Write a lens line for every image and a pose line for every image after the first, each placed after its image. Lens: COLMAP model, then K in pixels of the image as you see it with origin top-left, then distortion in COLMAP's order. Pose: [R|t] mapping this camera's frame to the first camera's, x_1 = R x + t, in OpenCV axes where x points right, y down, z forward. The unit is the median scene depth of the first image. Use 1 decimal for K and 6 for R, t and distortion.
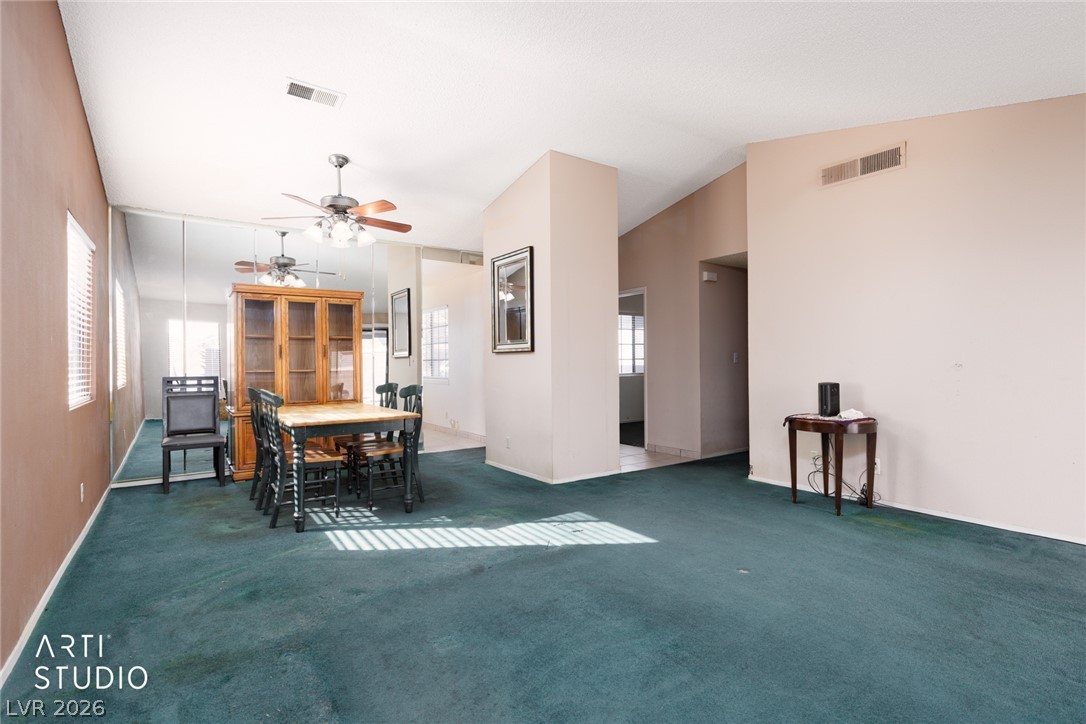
lens RADIAL K [[523.1, 0, 550.3], [0, 523.1, 360.0], [0, 0, 1]] dist [-0.019767, 0.000291]
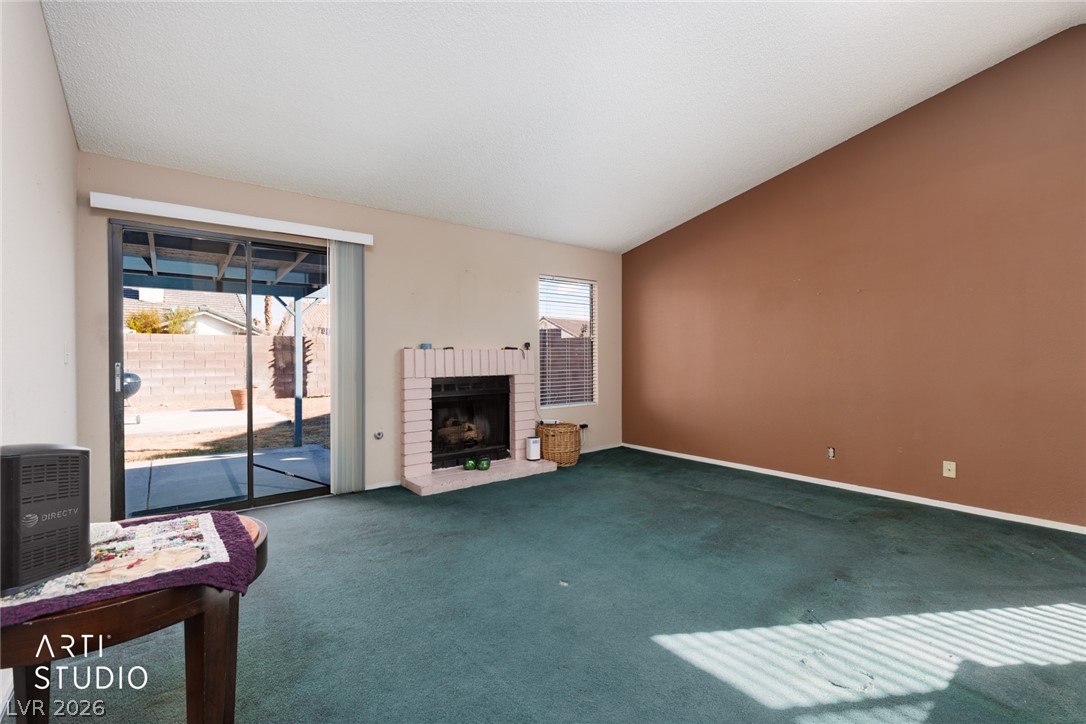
lens RADIAL K [[481.8, 0, 552.5], [0, 481.8, 359.8], [0, 0, 1]] dist [-0.001629, -0.000233]
pose [[-0.999118, 0.010553, -0.040642, 0.258814], [0.010355, 0.999933, 0.005085, 0.003205], [0.040693, 0.004659, -0.999161, 1.169883]]
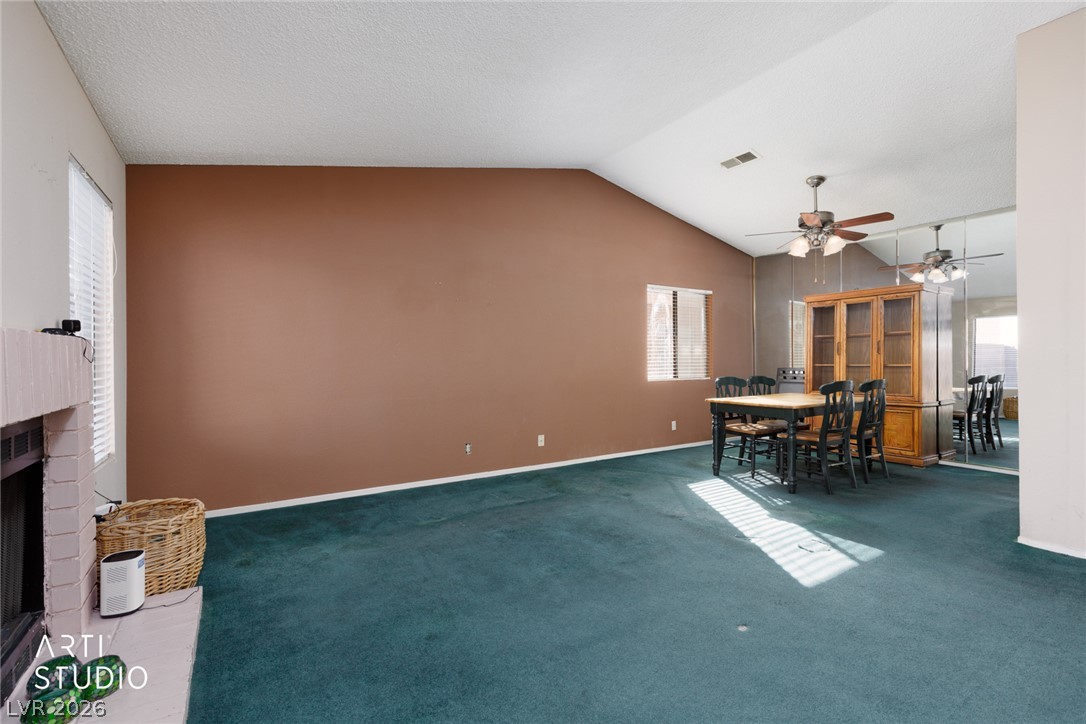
lens RADIAL K [[489.6, 0, 543.0], [0, 489.6, 362.0], [0, 0, 1]] dist [-0.075549, -0.000017]
pose [[-0.062031, 0.014546, -0.997968, 0.693399], [0.001331, 0.999894, 0.014491, -0.002721], [0.998073, -0.000429, -0.062044, 0.477727]]
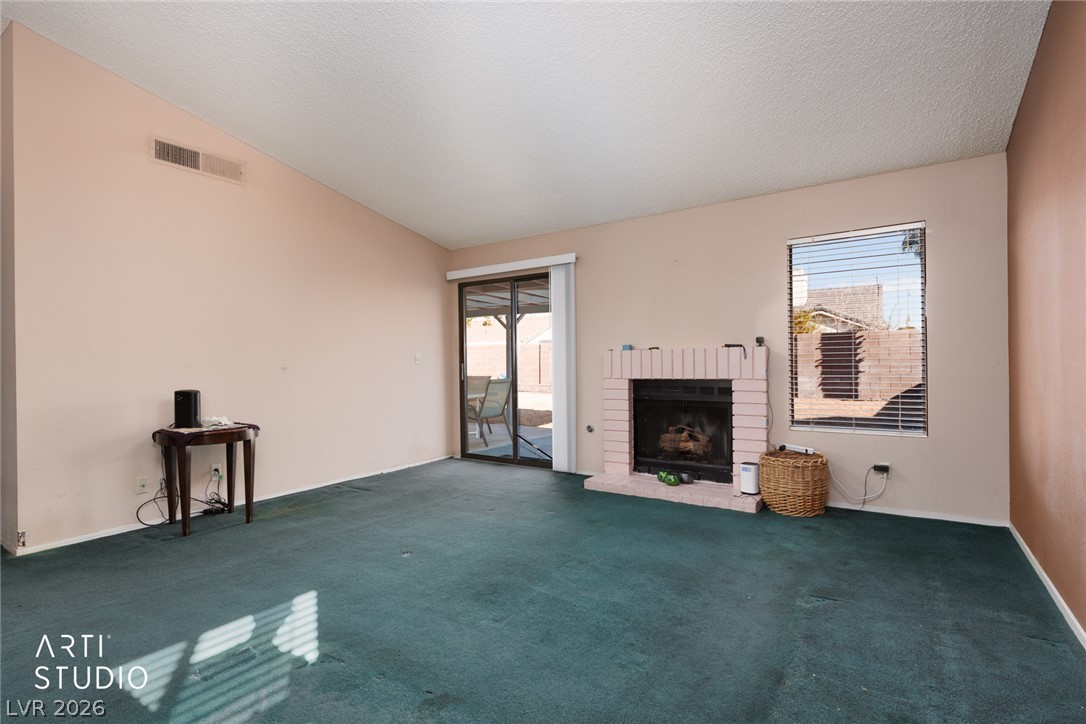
lens RADIAL K [[523.1, 0, 550.3], [0, 523.1, 360.0], [0, 0, 1]] dist [-0.019767, 0.000291]
pose [[-0.342013, 0.012385, 0.939613, -0.478499], [0.015666, 0.999849, -0.007477, 0.009471], [-0.939564, 0.012162, -0.342156, 0.688350]]
